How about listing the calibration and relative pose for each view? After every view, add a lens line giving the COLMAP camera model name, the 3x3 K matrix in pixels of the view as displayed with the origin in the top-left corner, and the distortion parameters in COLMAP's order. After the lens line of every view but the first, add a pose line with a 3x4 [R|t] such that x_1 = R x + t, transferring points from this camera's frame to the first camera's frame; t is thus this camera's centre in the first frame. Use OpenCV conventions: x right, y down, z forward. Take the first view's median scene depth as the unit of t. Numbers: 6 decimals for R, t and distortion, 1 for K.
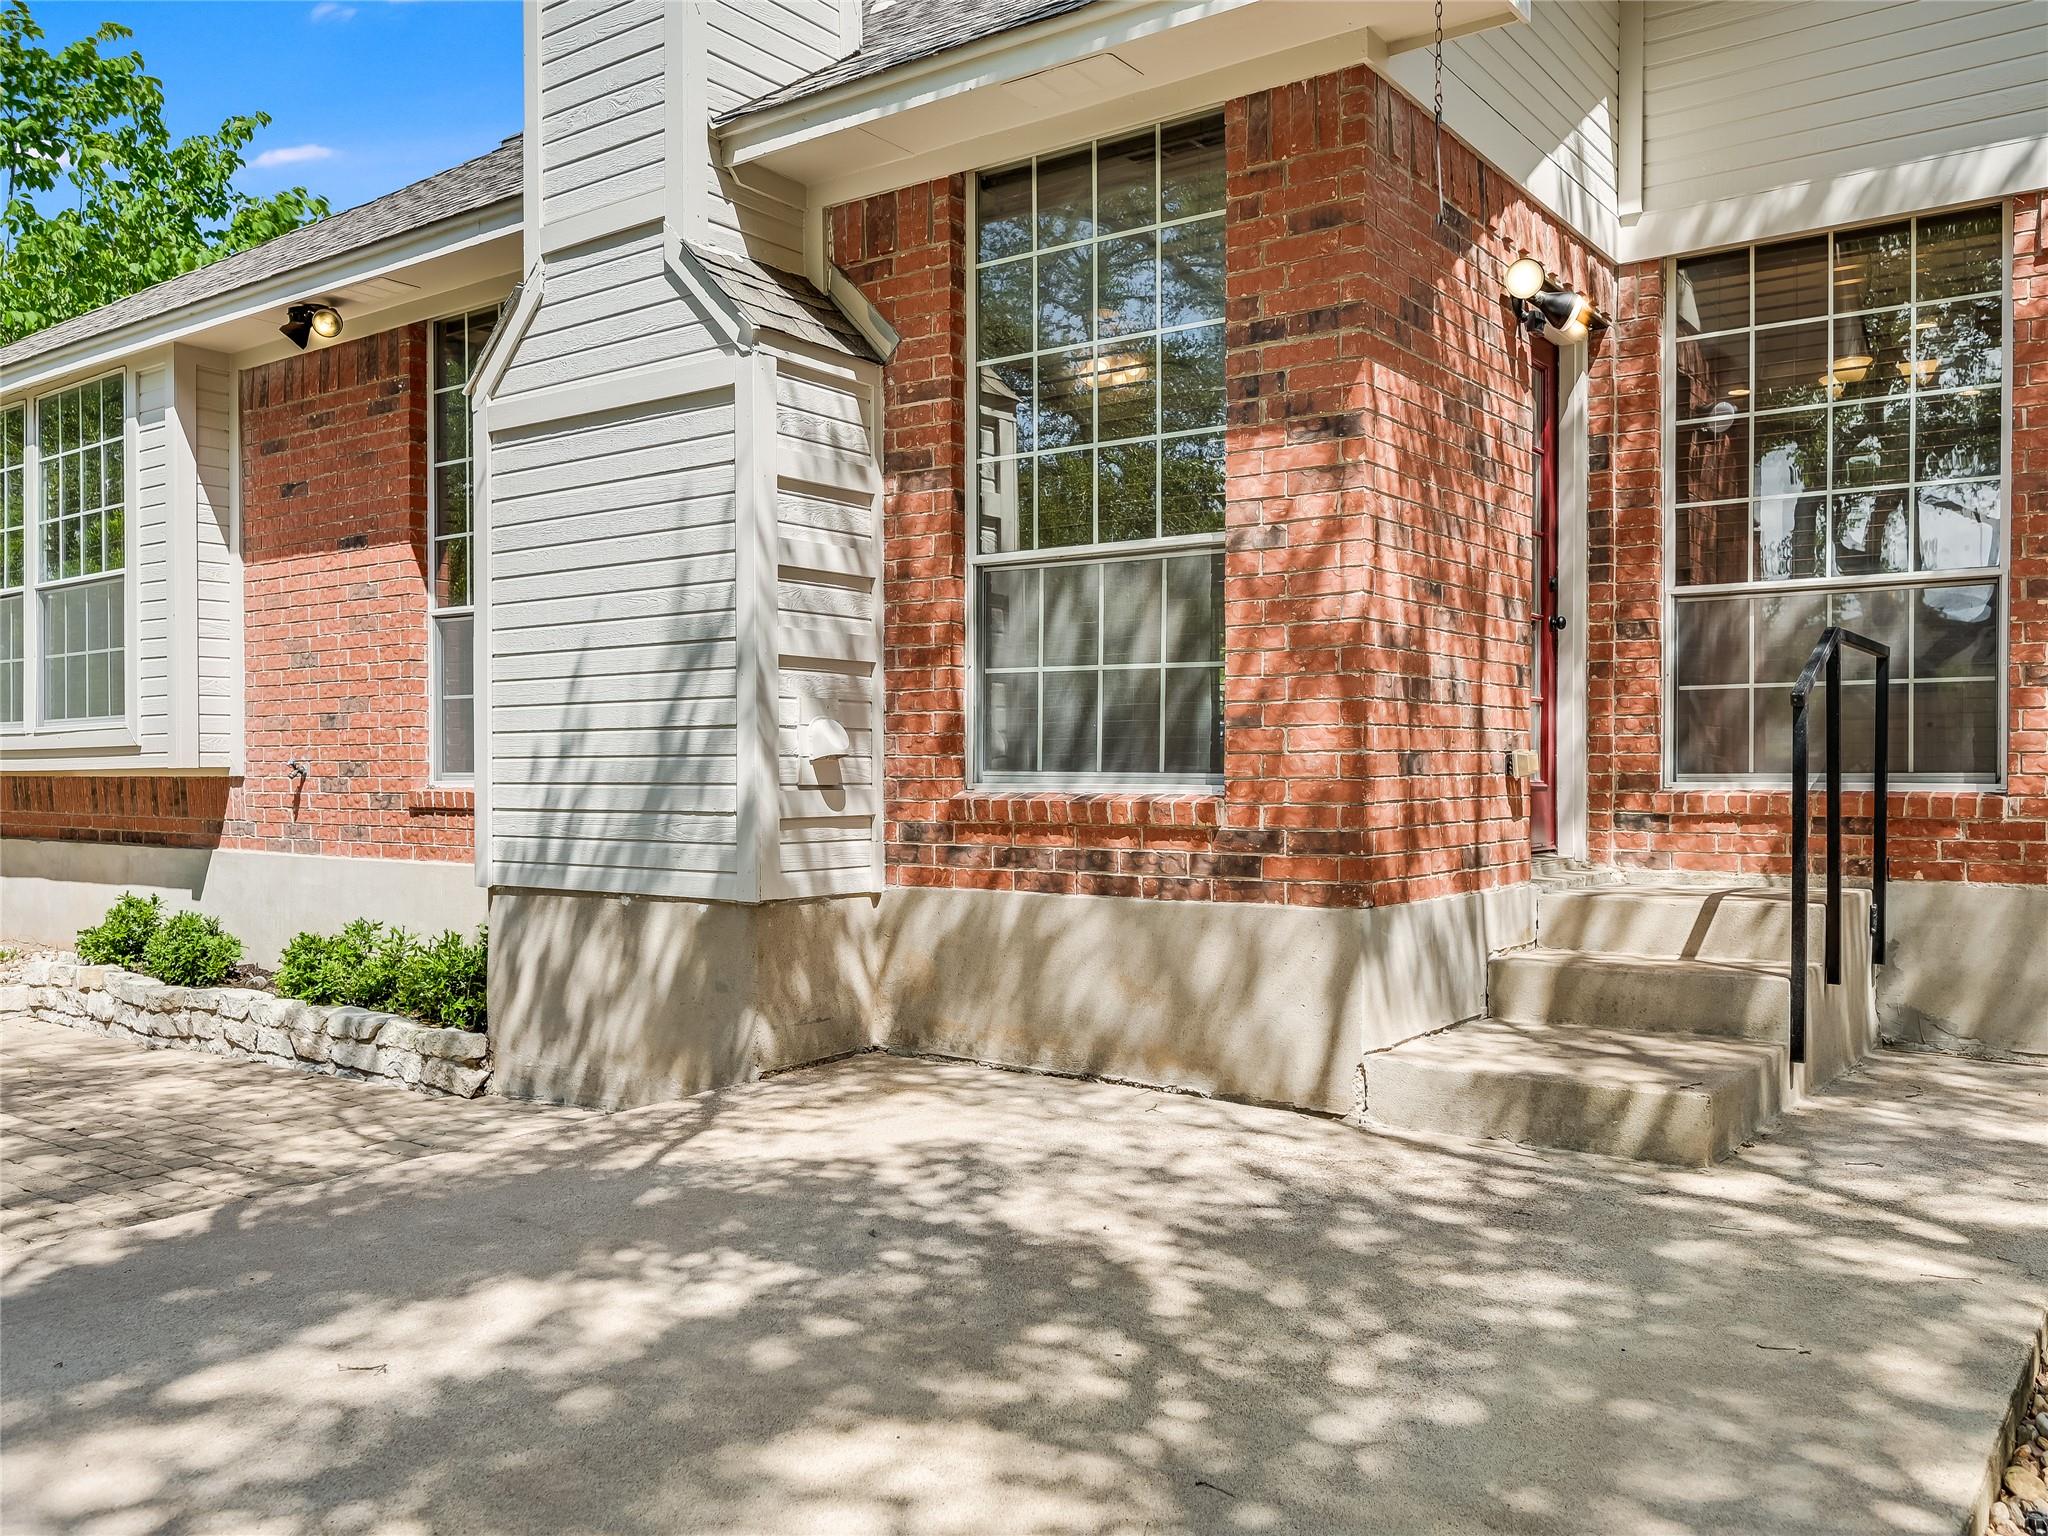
lens RADIAL K [[1650.8, 0, 1016.0], [0, 1650.8, 767.5], [0, 0, 1]] dist [-0.010428, -0.003708]
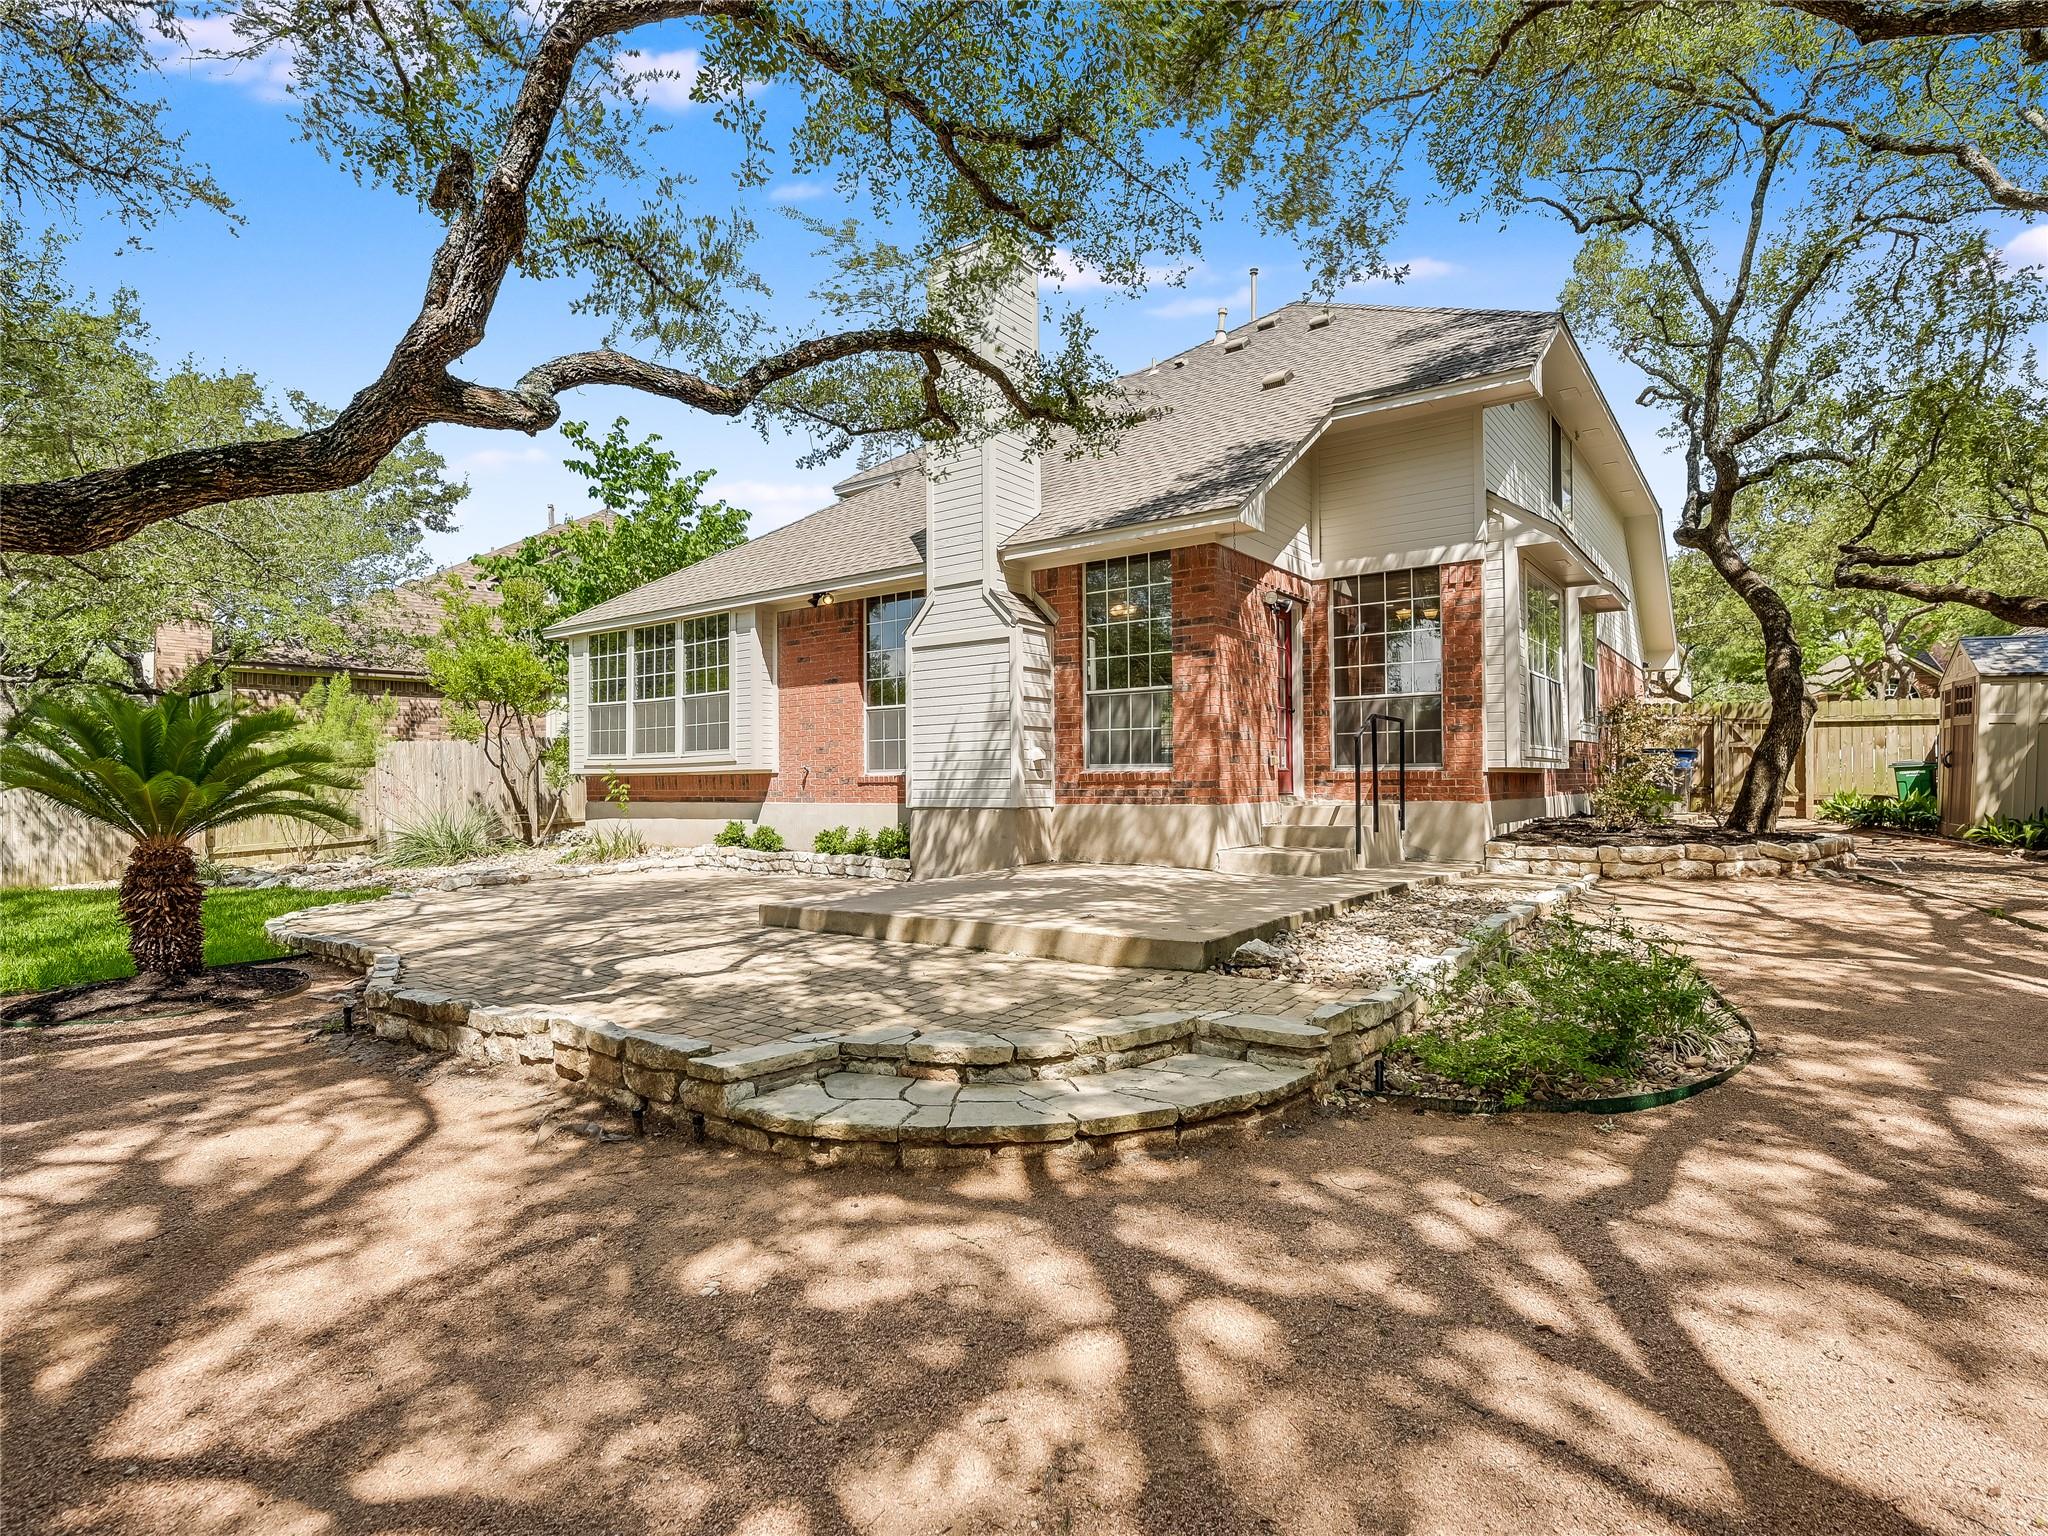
lens RADIAL K [[1029.0, 0, 1005.7], [0, 1029.0, 735.1], [0, 0, 1]] dist [0.001931, 0.000160]
pose [[0.999785, -0.008613, -0.018887, -0.135520], [0.007783, 0.999018, -0.043625, 0.027834], [0.019244, 0.043469, 0.998869, -0.823628]]
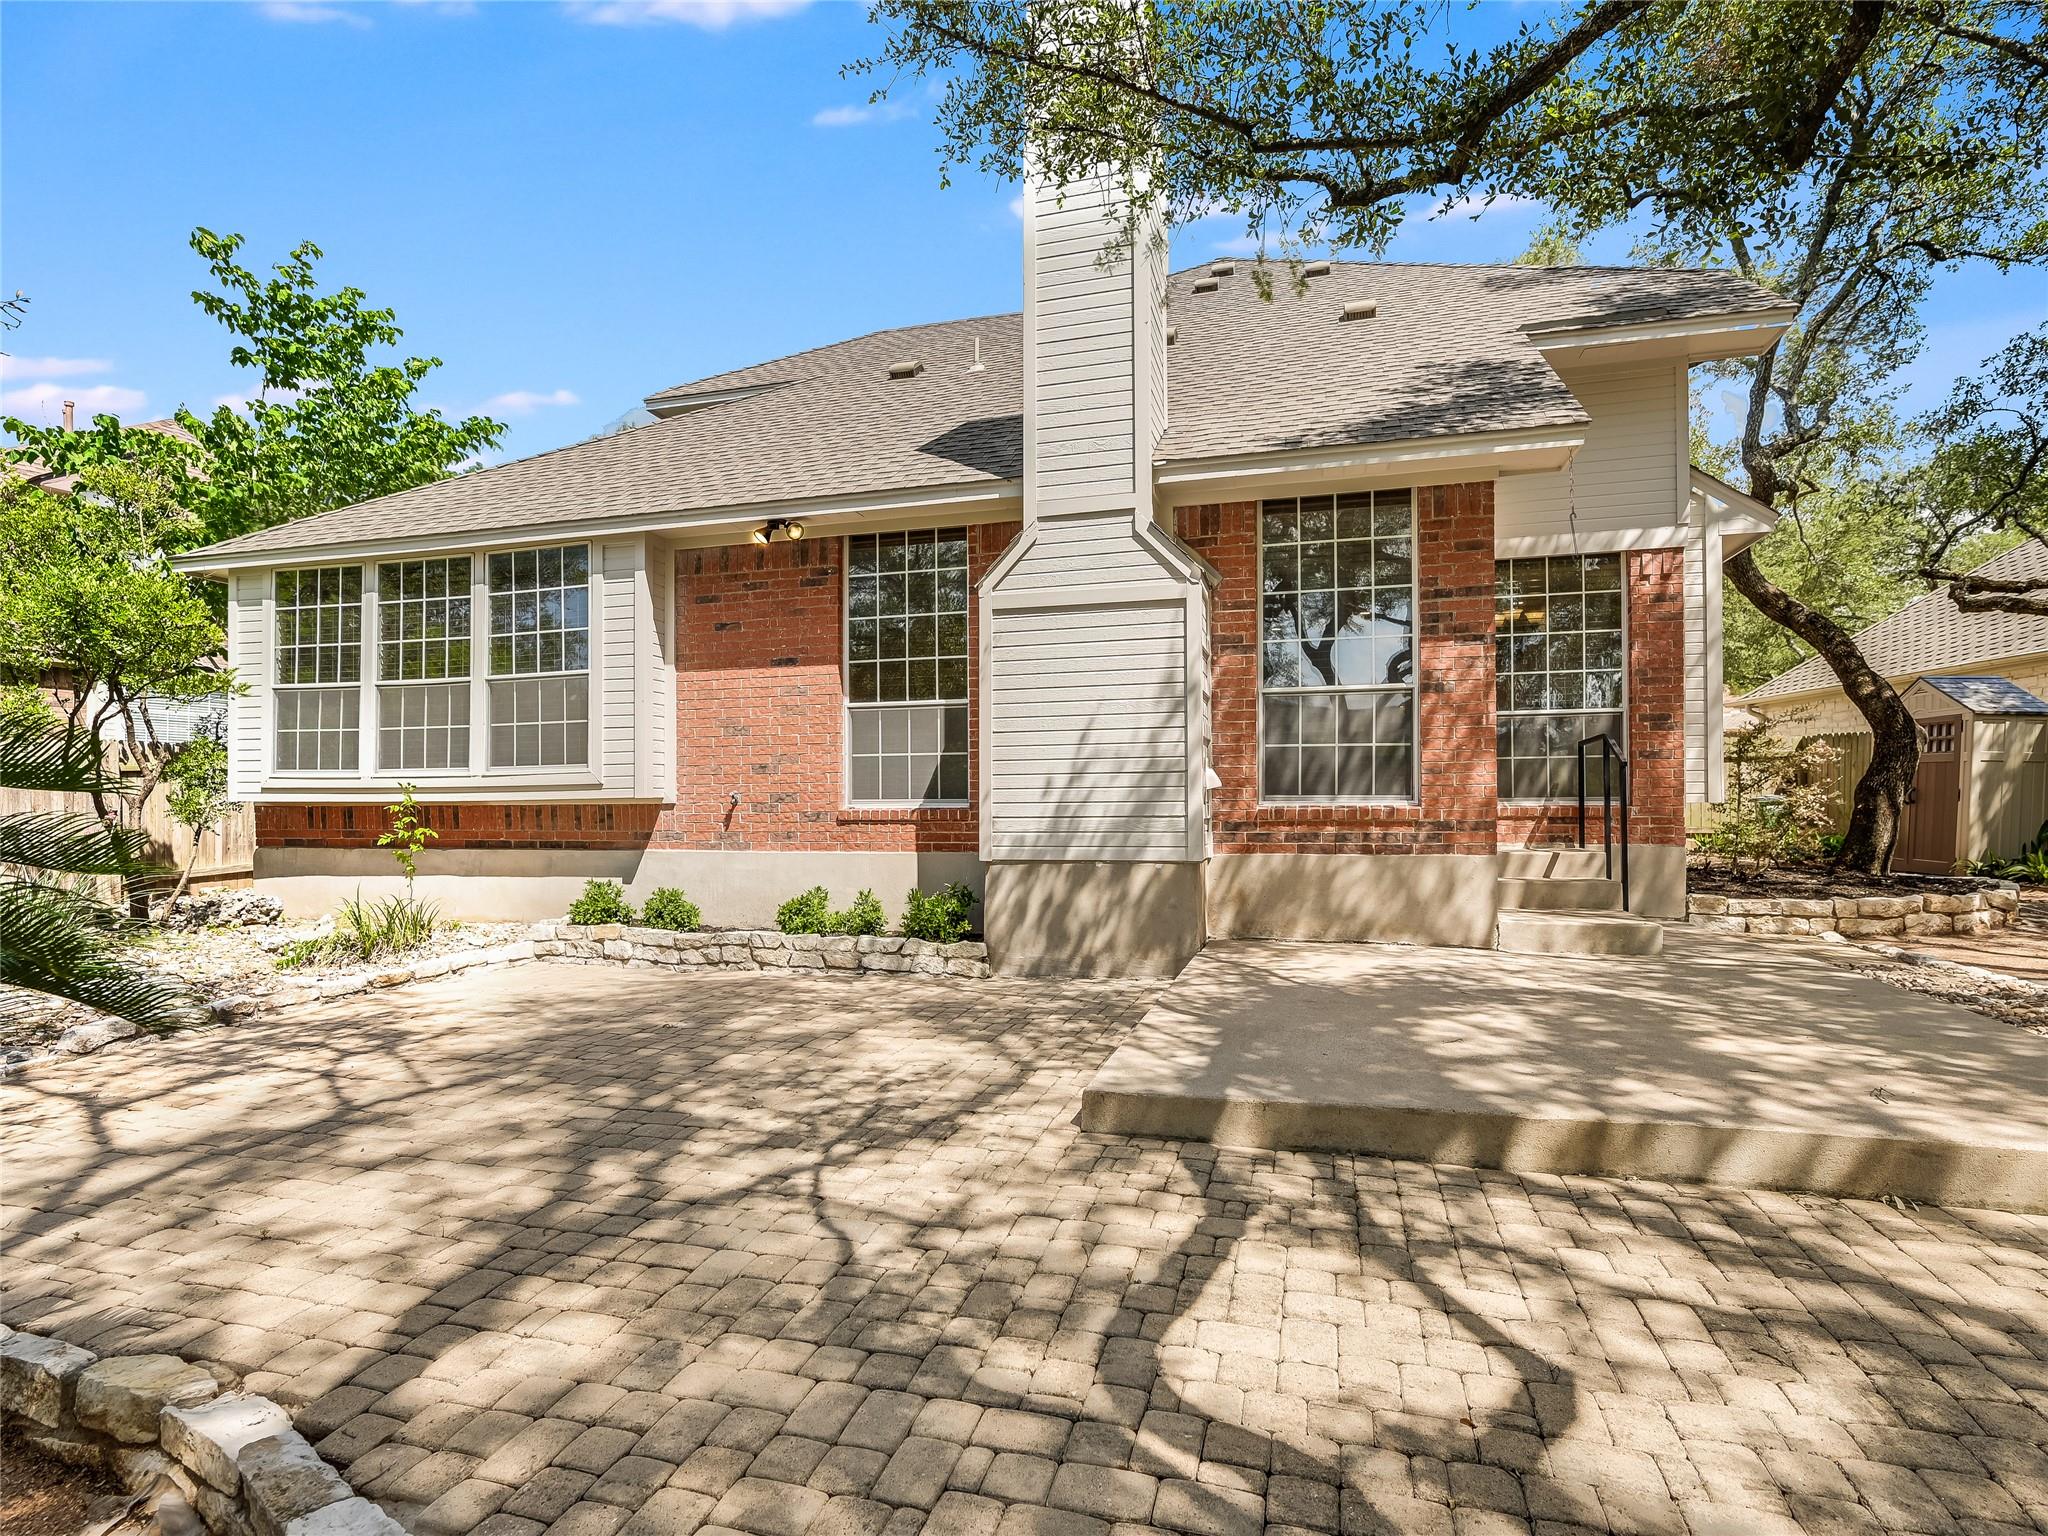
lens RADIAL K [[1031.1, 0, 1011.3], [0, 1031.1, 769.3], [0, 0, 1]] dist [-0.001403, 0.001768]
pose [[0.940101, 0.009122, 0.340775, -0.736935], [0.003510, 0.999330, -0.036434, 0.014661], [-0.340879, 0.035448, 0.939439, -0.071023]]
